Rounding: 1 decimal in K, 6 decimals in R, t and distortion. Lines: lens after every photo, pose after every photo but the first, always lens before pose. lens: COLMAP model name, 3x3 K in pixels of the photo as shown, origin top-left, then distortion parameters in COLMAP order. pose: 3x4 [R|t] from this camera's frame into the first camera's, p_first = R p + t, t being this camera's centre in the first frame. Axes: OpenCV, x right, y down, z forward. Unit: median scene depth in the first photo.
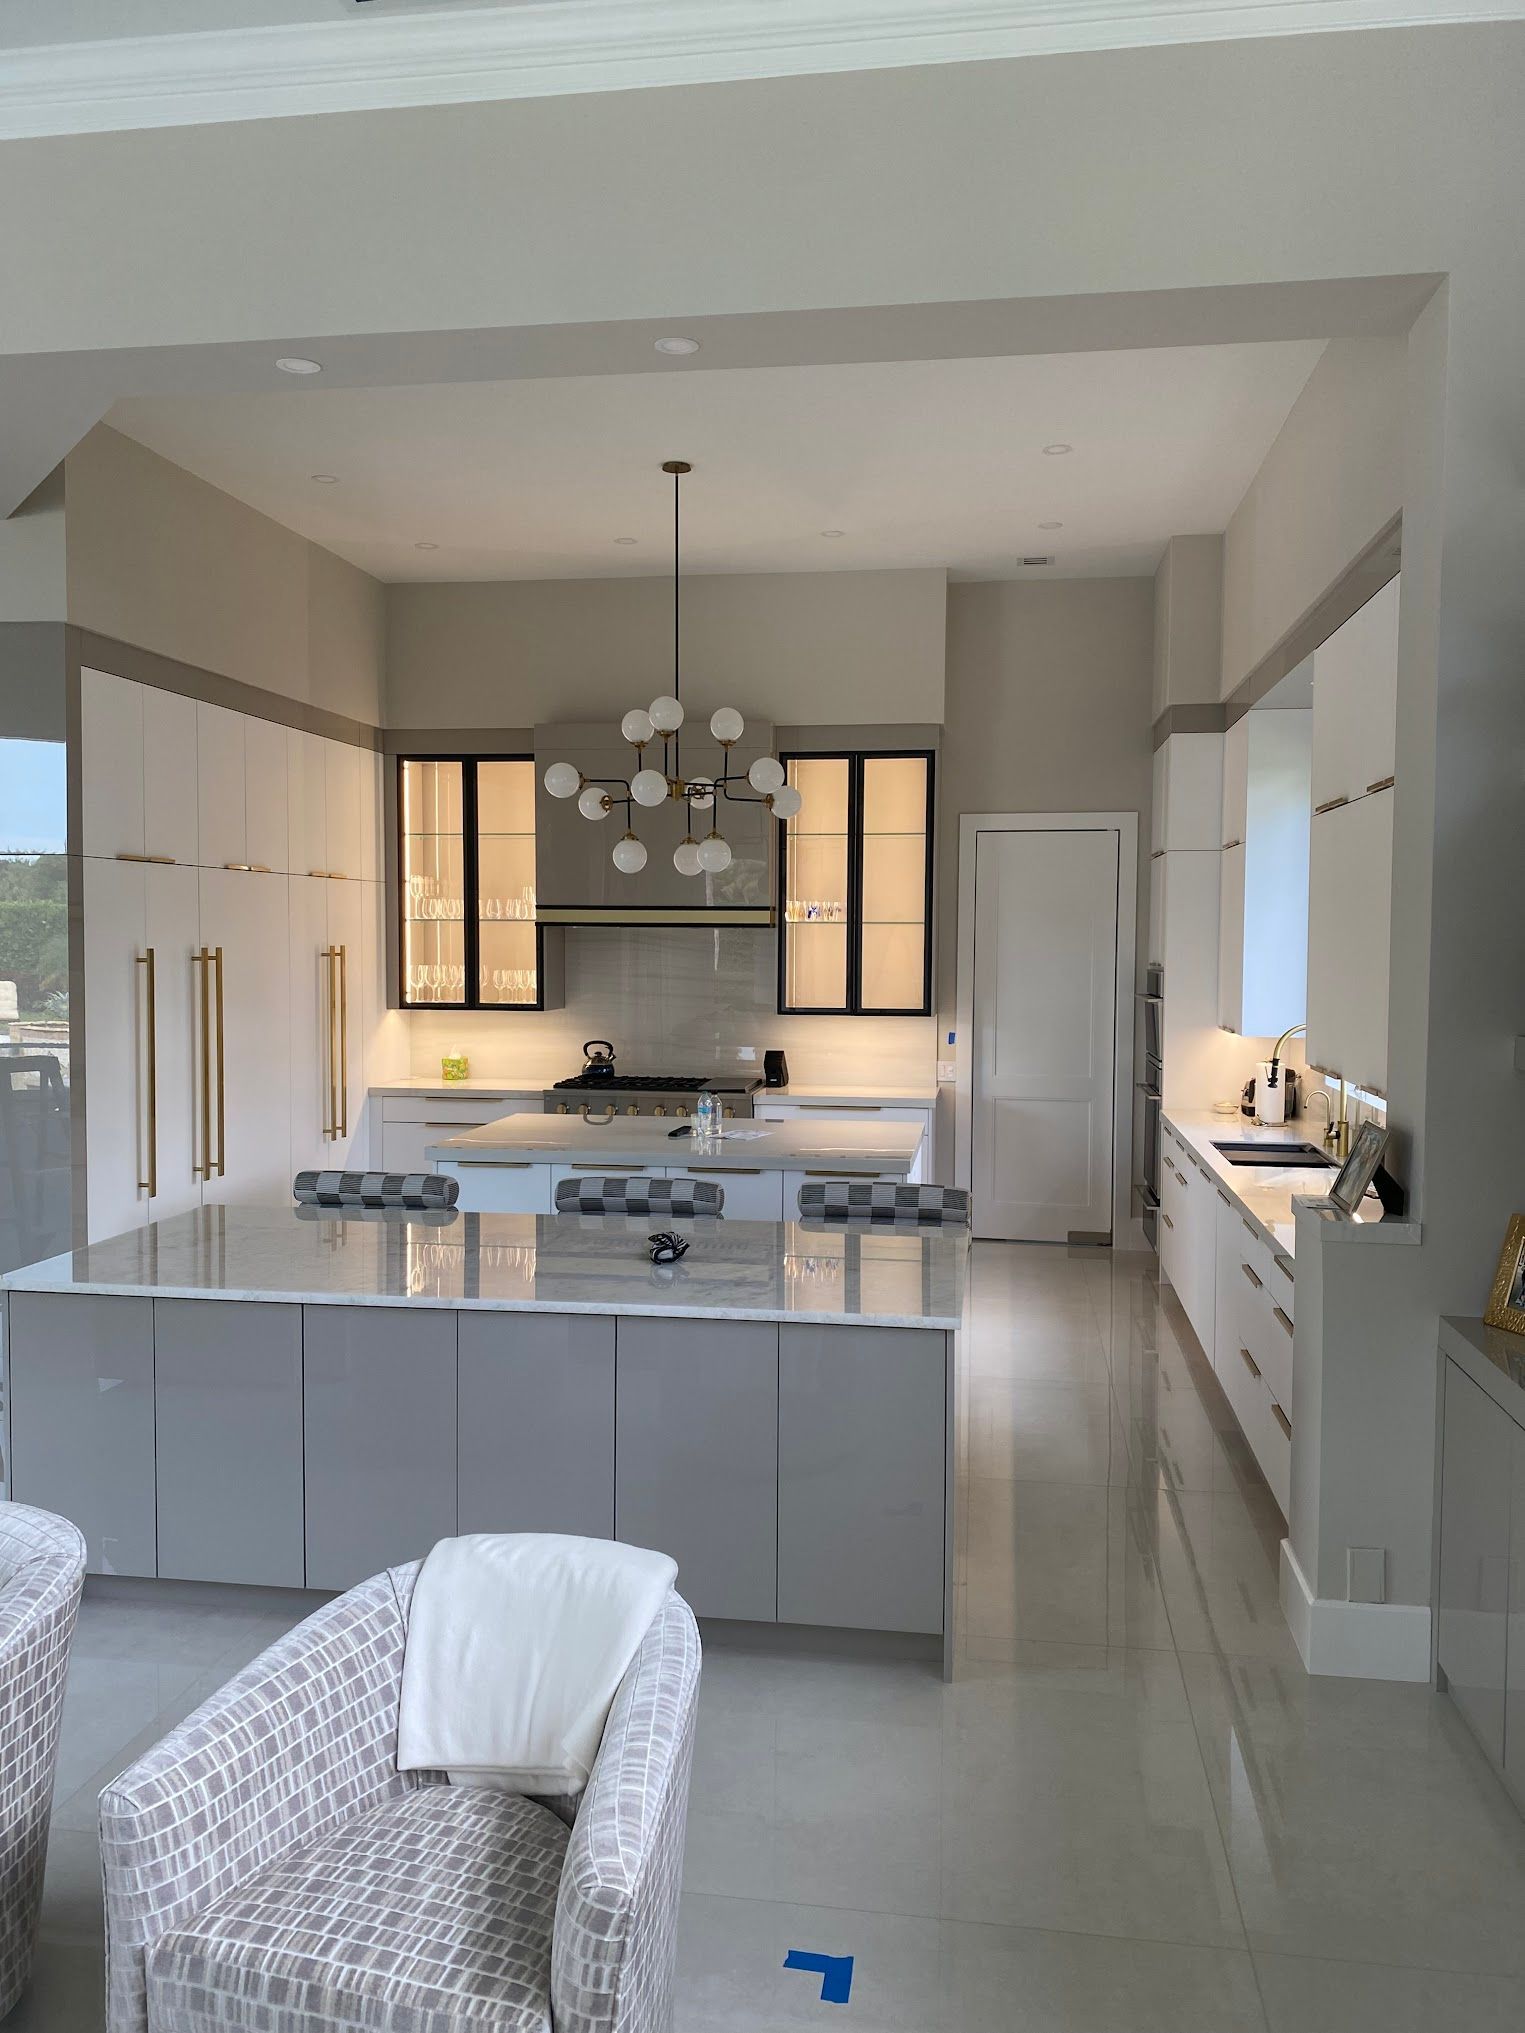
lens RADIAL K [[1588.1, 0, 771.4], [0, 1588.1, 1022.8], [0, 0, 1]] dist [0.059896, -0.010030]
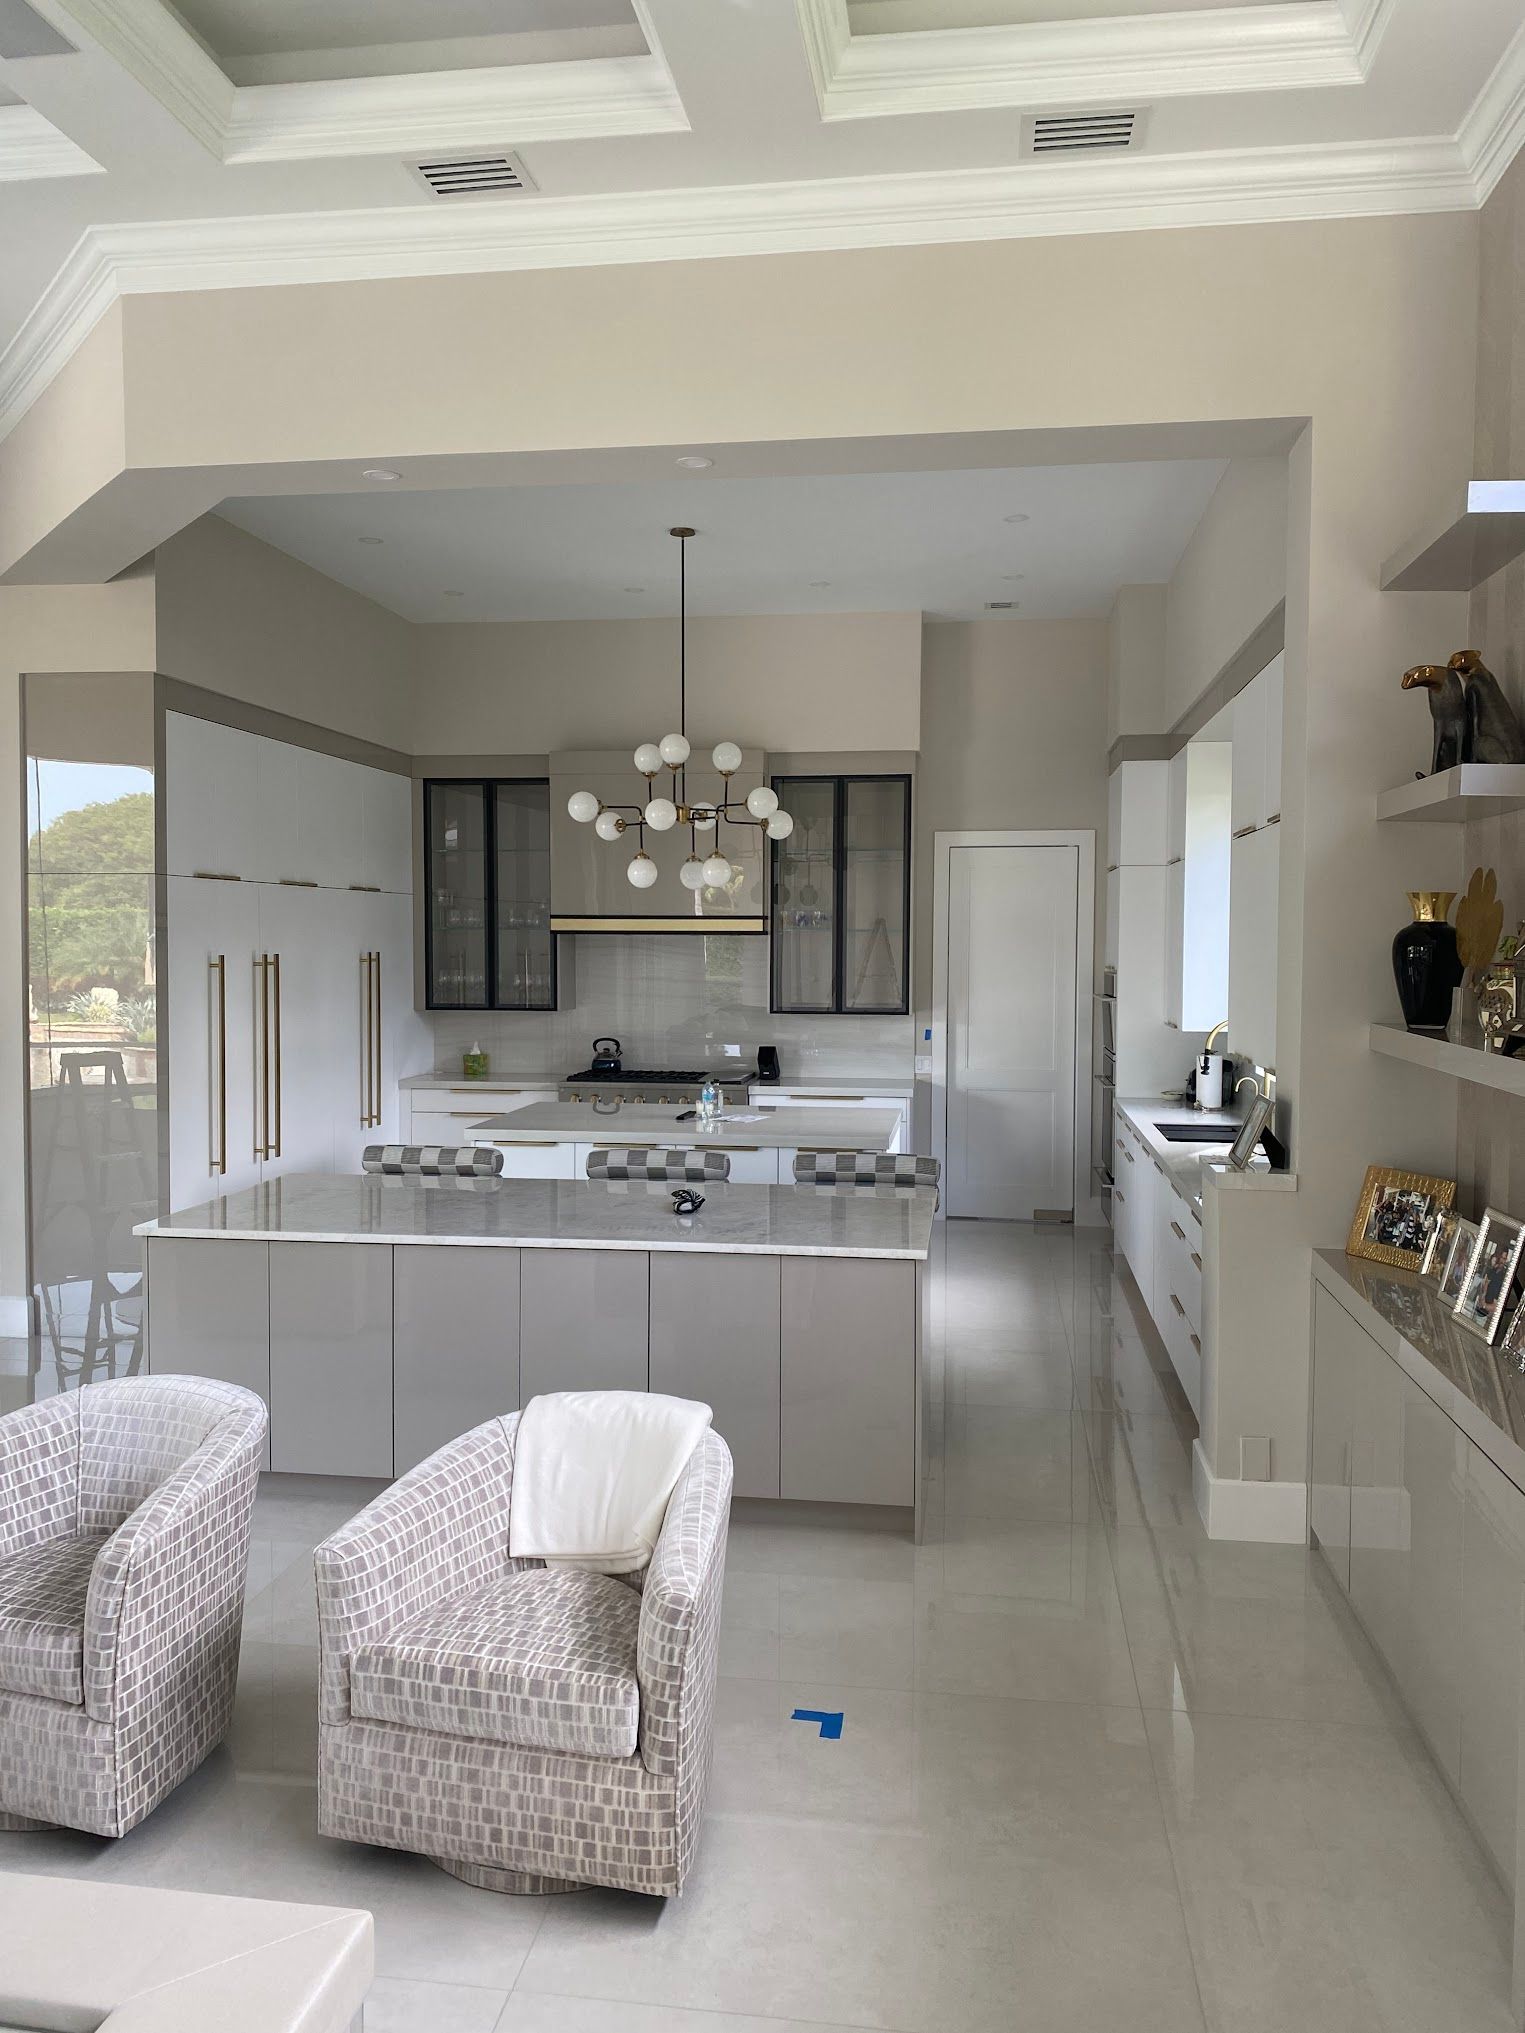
lens RADIAL K [[1588.1, 0, 760.8], [0, 1588.1, 1011.3], [0, 0, 1]] dist [0.059896, -0.010030]
pose [[0.999990, -0.002098, 0.003932, -0.011344], [0.002138, 0.999946, -0.010141, 0.007366], [-0.003911, 0.010150, 0.999941, -0.175087]]
